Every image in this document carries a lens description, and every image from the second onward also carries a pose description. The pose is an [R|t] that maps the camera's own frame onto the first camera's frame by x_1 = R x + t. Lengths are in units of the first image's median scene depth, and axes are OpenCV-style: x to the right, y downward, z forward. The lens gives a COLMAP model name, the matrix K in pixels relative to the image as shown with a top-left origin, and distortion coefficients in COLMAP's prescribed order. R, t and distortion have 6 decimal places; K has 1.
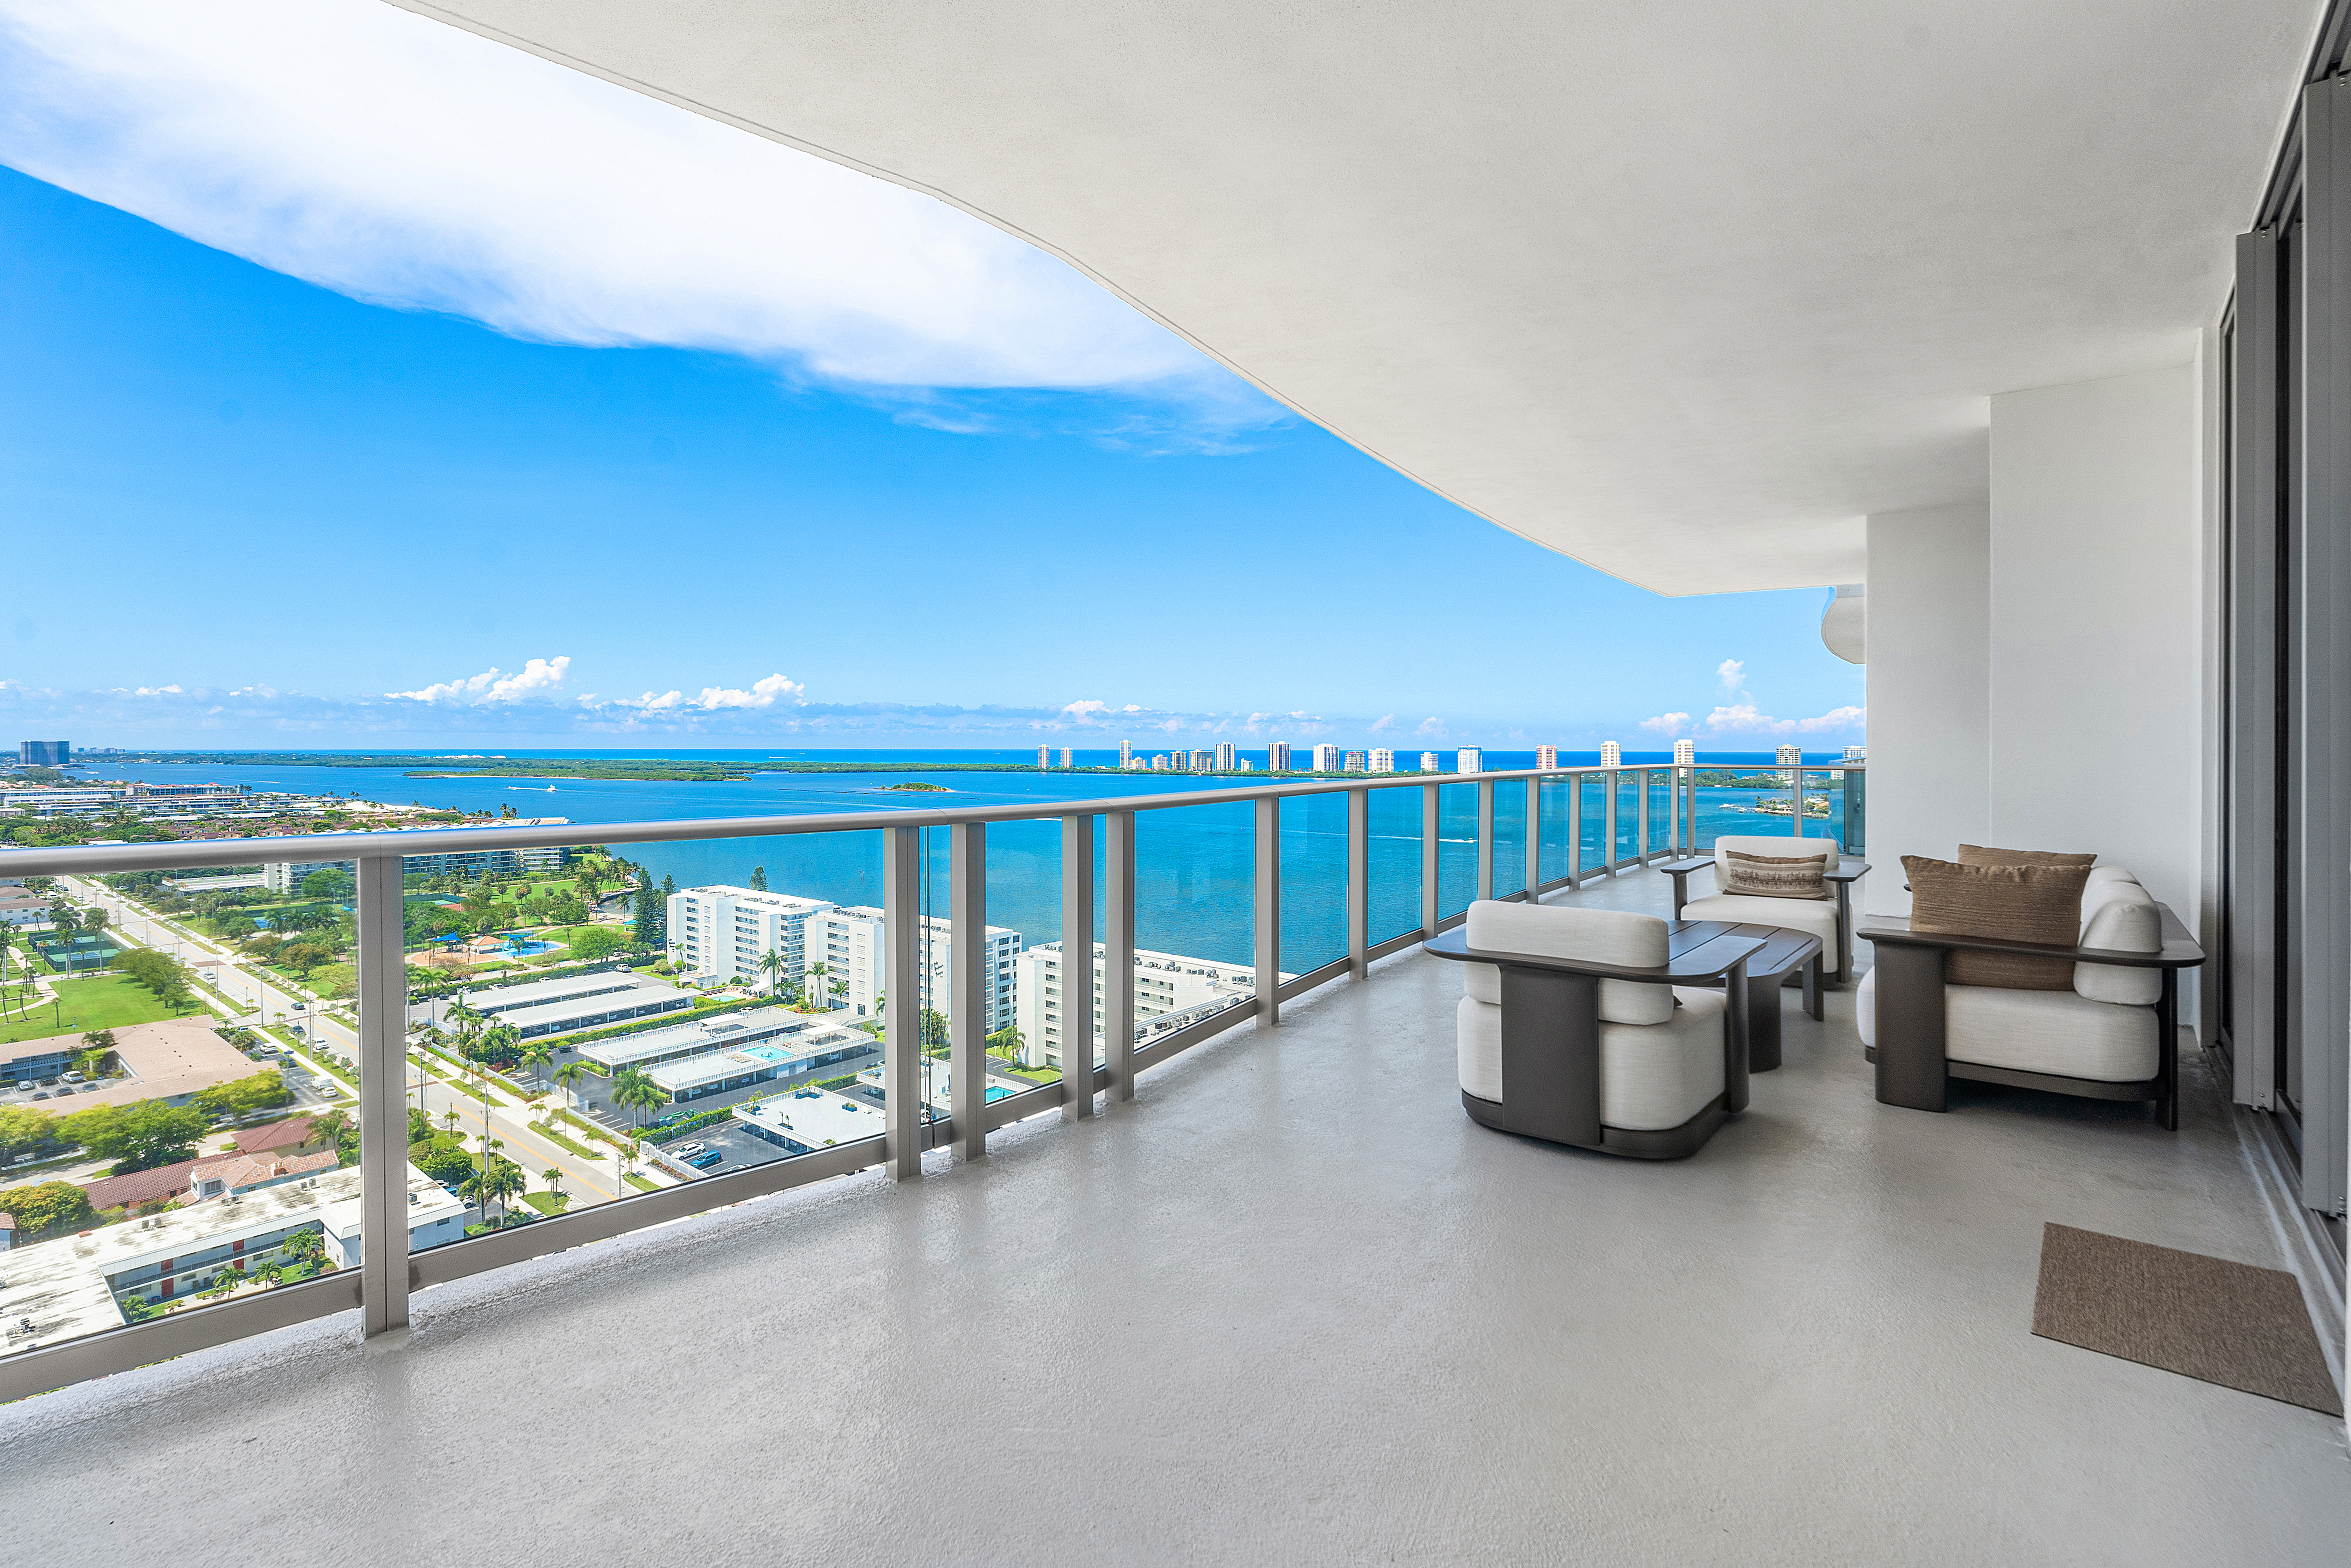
lens RADIAL K [[1071.4, 0, 1198.7], [0, 1071.4, 782.6], [0, 0, 1]] dist [0.006537, -0.004820]
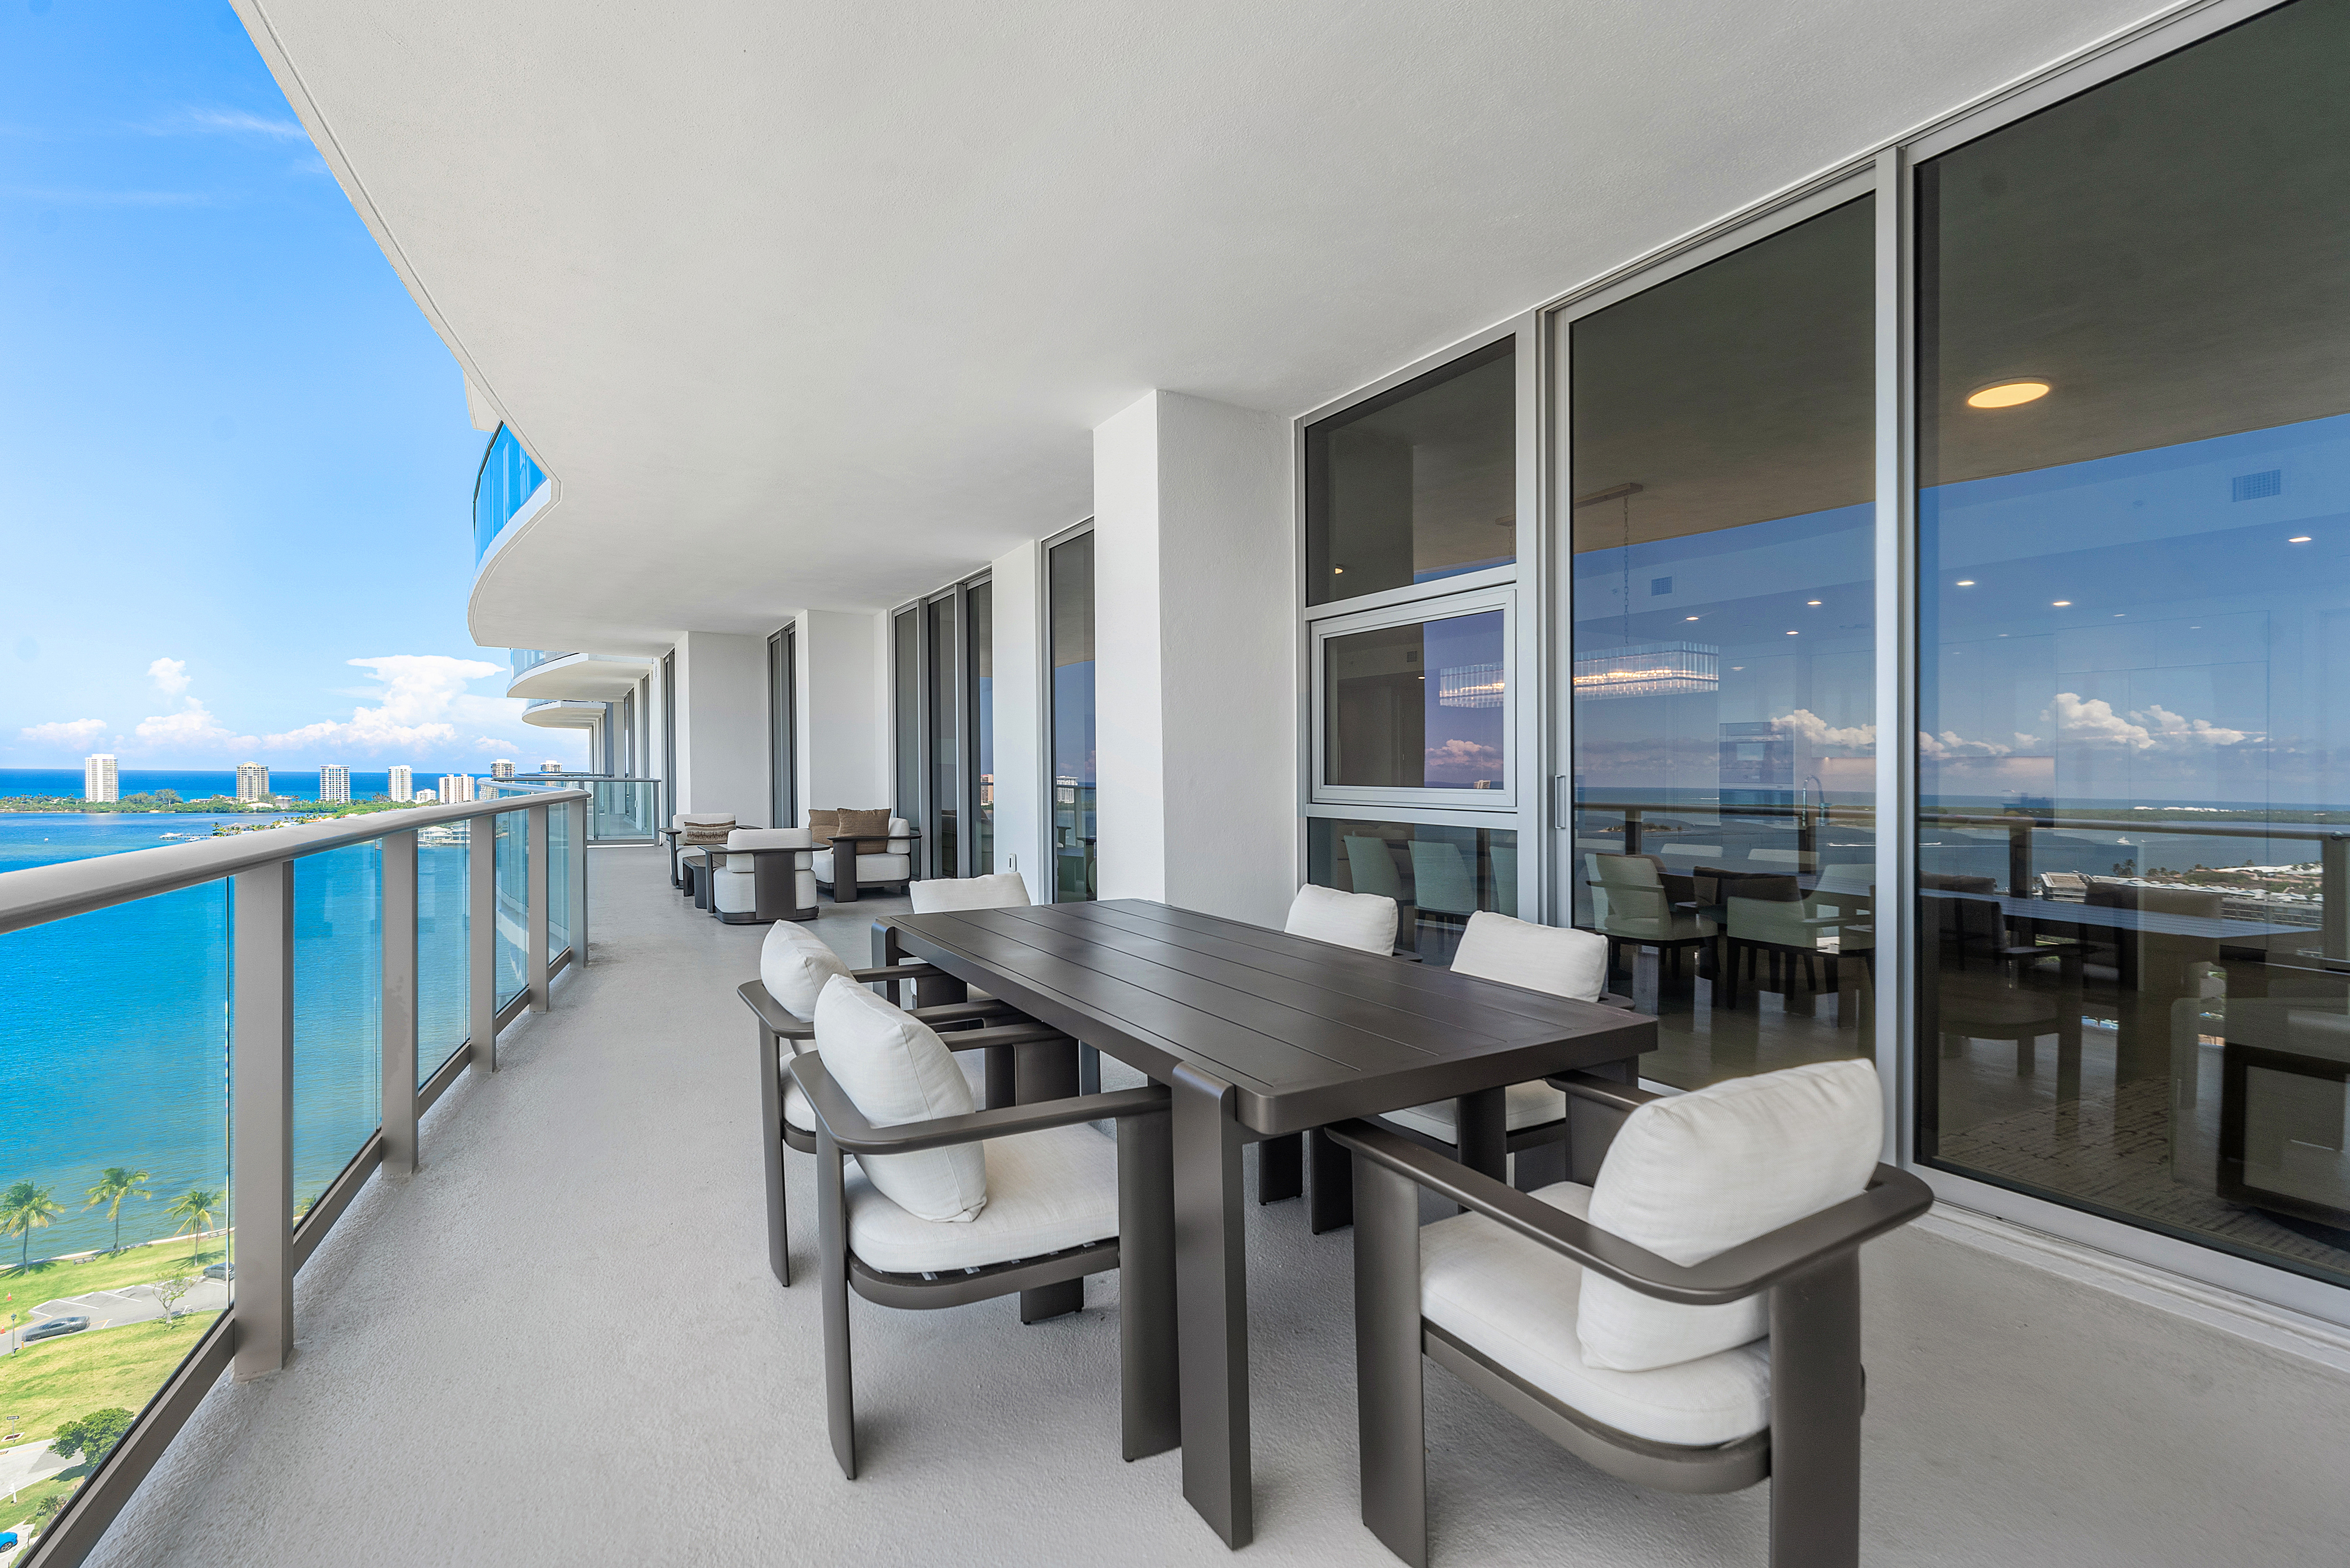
lens RADIAL K [[1071.2, 0, 1189.8], [0, 1071.2, 780.6], [0, 0, 1]] dist [0.006537, -0.004820]
pose [[0.331103, -0.001330, 0.943594, -1.563995], [0.020488, 0.999773, -0.005780, 0.037433], [-0.943372, 0.021247, 0.331055, -0.682023]]
